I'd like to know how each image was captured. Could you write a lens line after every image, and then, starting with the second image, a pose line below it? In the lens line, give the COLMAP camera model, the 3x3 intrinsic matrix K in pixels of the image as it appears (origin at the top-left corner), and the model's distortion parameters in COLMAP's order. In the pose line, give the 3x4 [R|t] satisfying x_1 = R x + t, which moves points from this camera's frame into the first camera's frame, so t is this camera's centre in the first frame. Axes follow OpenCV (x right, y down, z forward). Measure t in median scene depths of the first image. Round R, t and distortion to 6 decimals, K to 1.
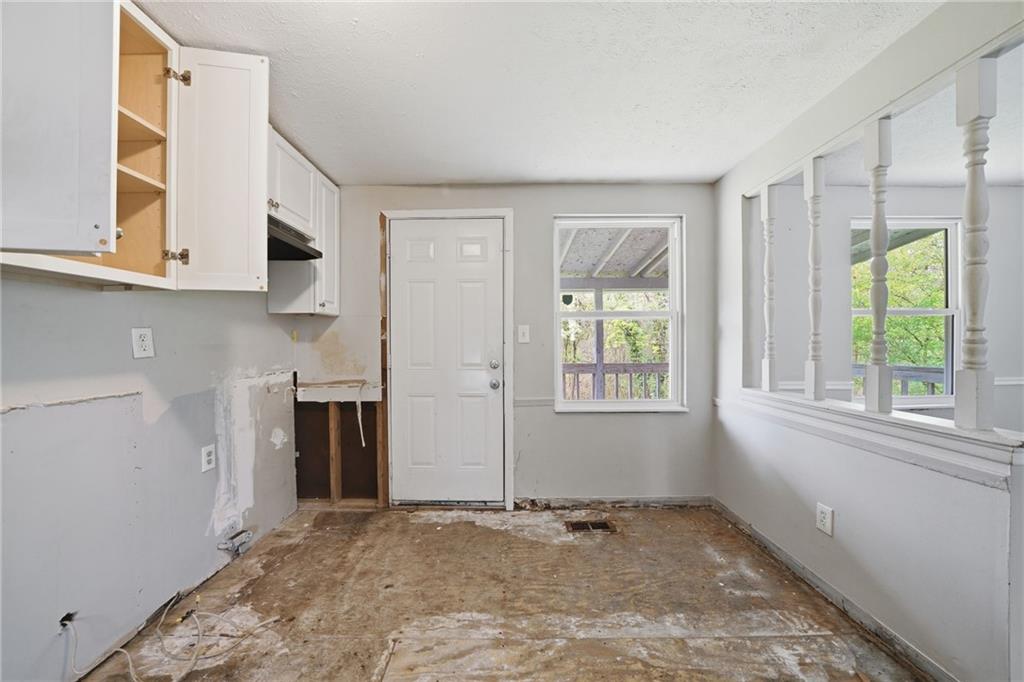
lens RADIAL K [[357.8, 0, 507.3], [0, 357.8, 348.2], [0, 0, 1]] dist [-0.022070, 0.000016]
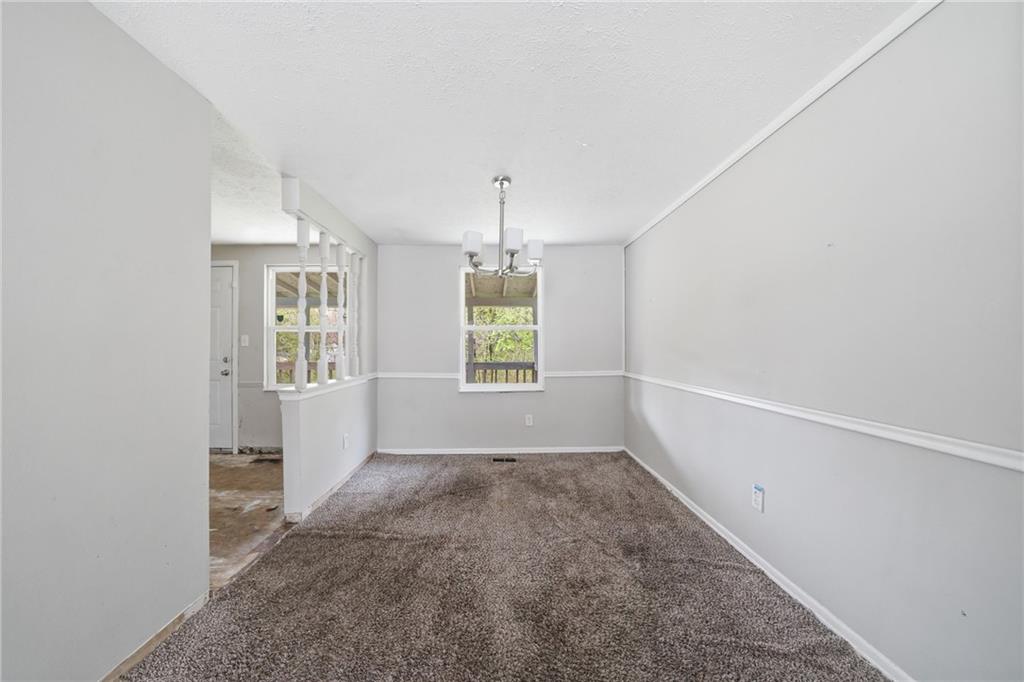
lens RADIAL K [[357.8, 0, 507.3], [0, 357.8, 348.2], [0, 0, 1]] dist [-0.022070, 0.000016]
pose [[0.999718, 0.007234, 0.022621, 1.186536], [-0.007037, 0.999937, -0.008793, -0.001262], [-0.022683, 0.008632, 0.999705, -0.582940]]
